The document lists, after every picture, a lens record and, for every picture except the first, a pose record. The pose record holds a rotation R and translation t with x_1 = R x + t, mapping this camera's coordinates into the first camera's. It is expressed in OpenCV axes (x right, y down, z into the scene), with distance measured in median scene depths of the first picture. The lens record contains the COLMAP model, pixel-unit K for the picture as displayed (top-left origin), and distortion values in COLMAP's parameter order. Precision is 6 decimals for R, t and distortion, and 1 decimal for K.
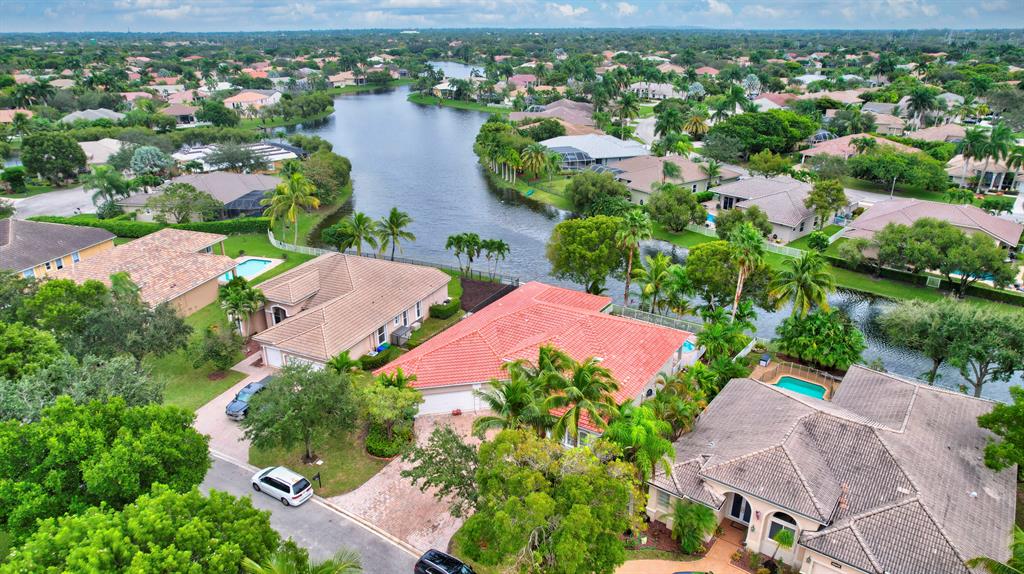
lens RADIAL K [[656.6, 0, 512.0], [0, 656.6, 287.0], [0, 0, 1]] dist [-0.084612, 0.082491]
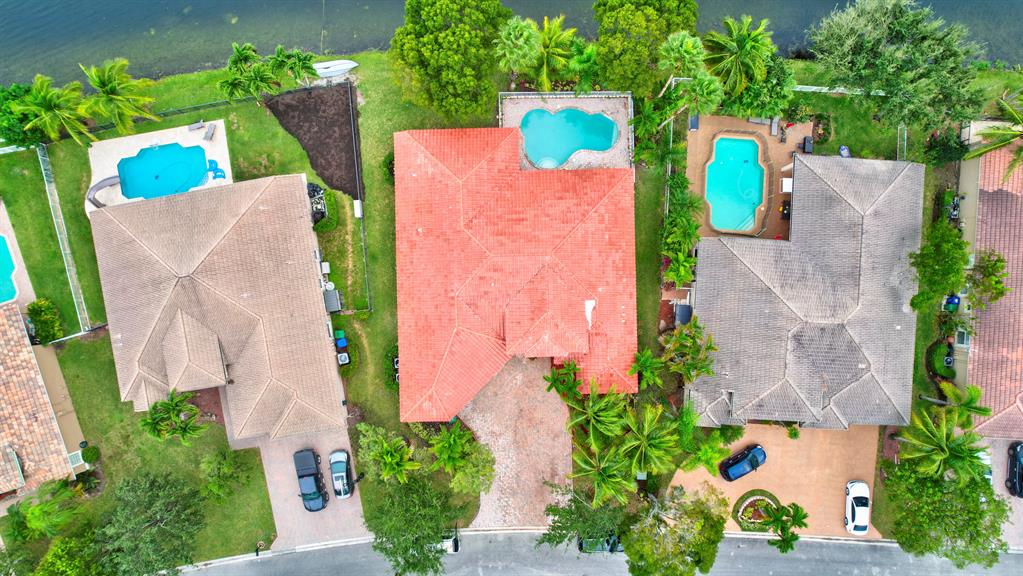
lens RADIAL K [[669.4, 0, 511.5], [0, 669.4, 288.0], [0, 0, 1]] dist [-0.085684, 0.078299]
pose [[0.827113, -0.562027, -0.003012, 0.027405], [0.205847, 0.297942, 0.932125, -0.492316], [-0.522982, -0.771593, 0.362123, 0.399232]]
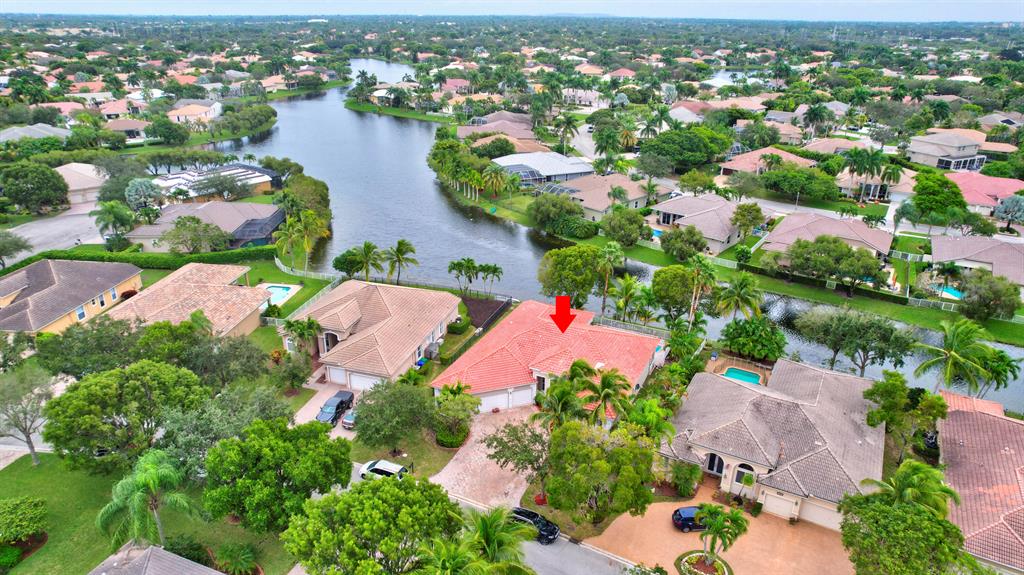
lens RADIAL K [[656.6, 0, 512.0], [0, 656.6, 287.5], [0, 0, 1]] dist [-0.084612, 0.082491]
pose [[0.991364, -0.040015, 0.124884, -0.118293], [0.037503, 0.999045, 0.022402, -0.047341], [-0.125661, -0.017525, 0.991918, -0.173237]]
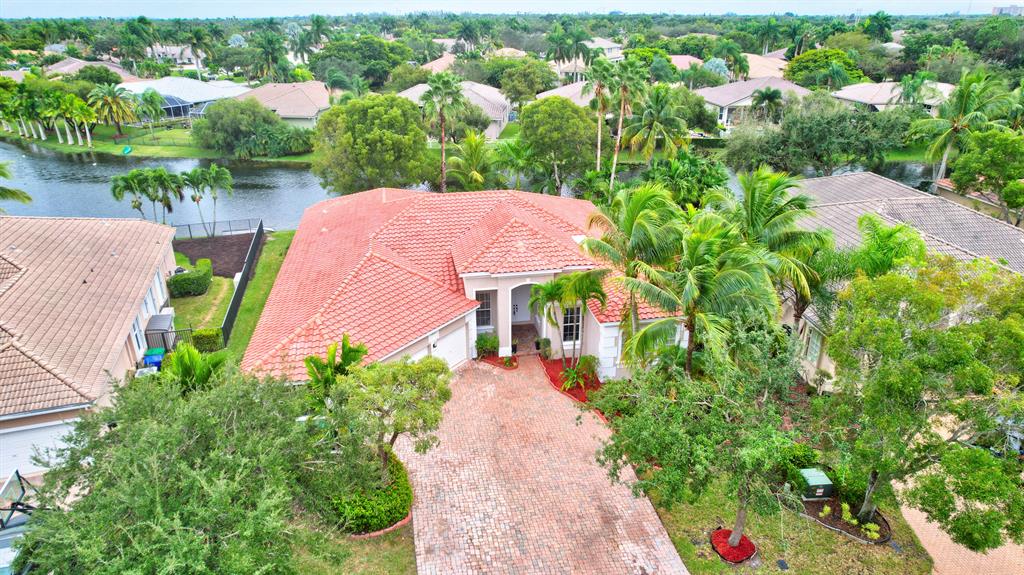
lens RADIAL K [[656.6, 0, 512.0], [0, 656.6, 287.5], [0, 0, 1]] dist [-0.084612, 0.082491]
pose [[0.731714, -0.264402, 0.628240, -0.193680], [0.255813, 0.960849, 0.106438, 0.039744], [-0.631786, 0.082830, 0.770704, 0.302286]]
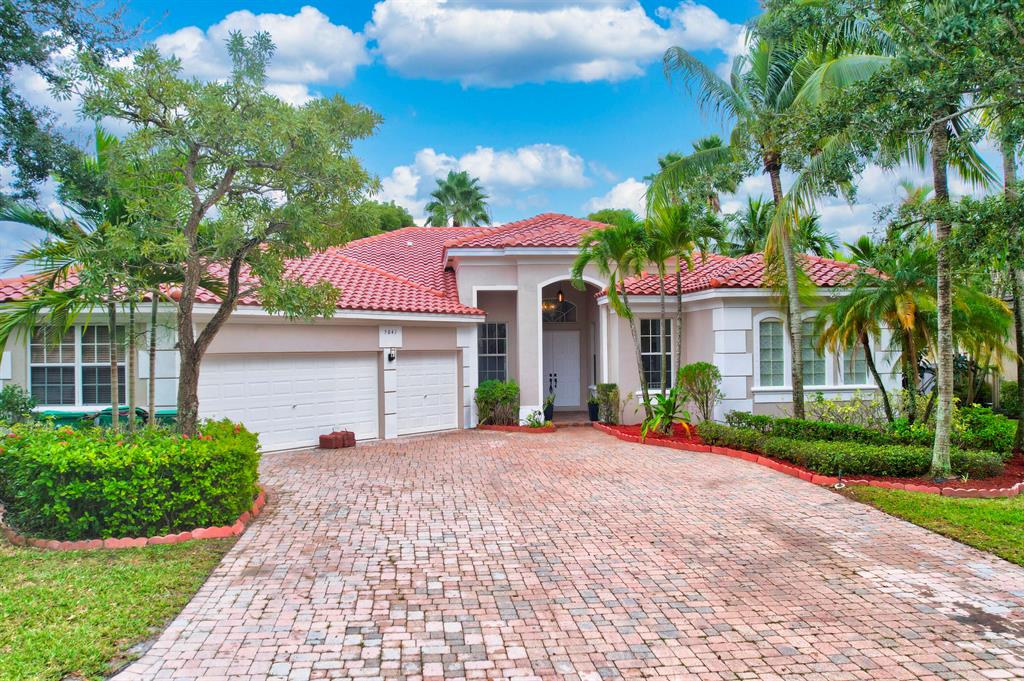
lens RADIAL K [[789.1, 0, 512.0], [0, 789.1, 340.5], [0, 0, 1]] dist [-0.091021, 0.092490]
pose [[0.774960, -0.002671, 0.632004, -0.130519], [0.244107, 0.923655, -0.295419, 0.152050], [-0.582965, 0.383215, 0.716448, 0.412179]]
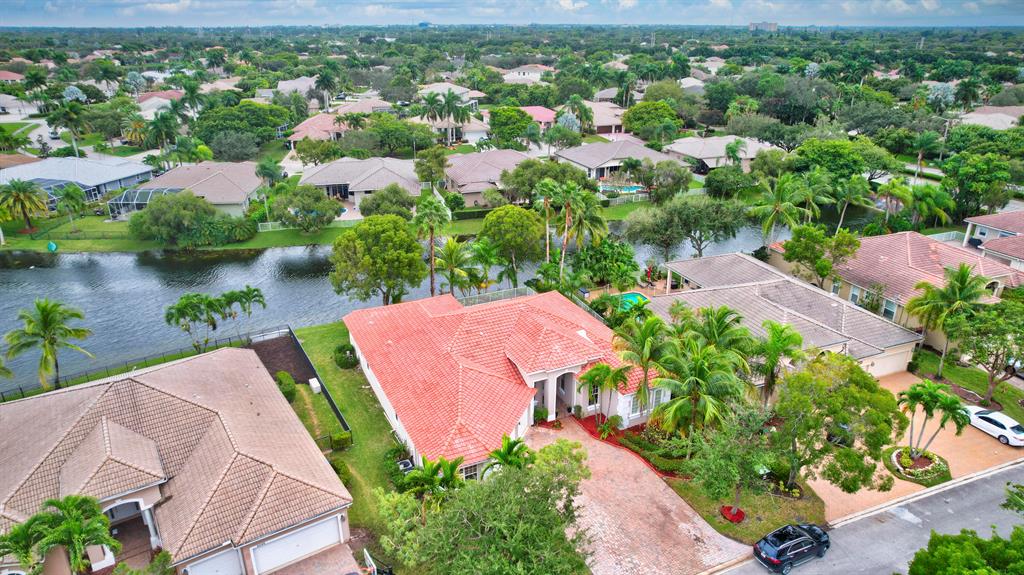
lens RADIAL K [[656.6, 0, 512.0], [0, 656.6, 287.5], [0, 0, 1]] dist [-0.084612, 0.082491]
pose [[0.519438, -0.319638, 0.792474, -0.382251], [0.317076, 0.933293, 0.168604, -0.085326], [-0.793503, 0.163695, 0.586138, 0.277111]]
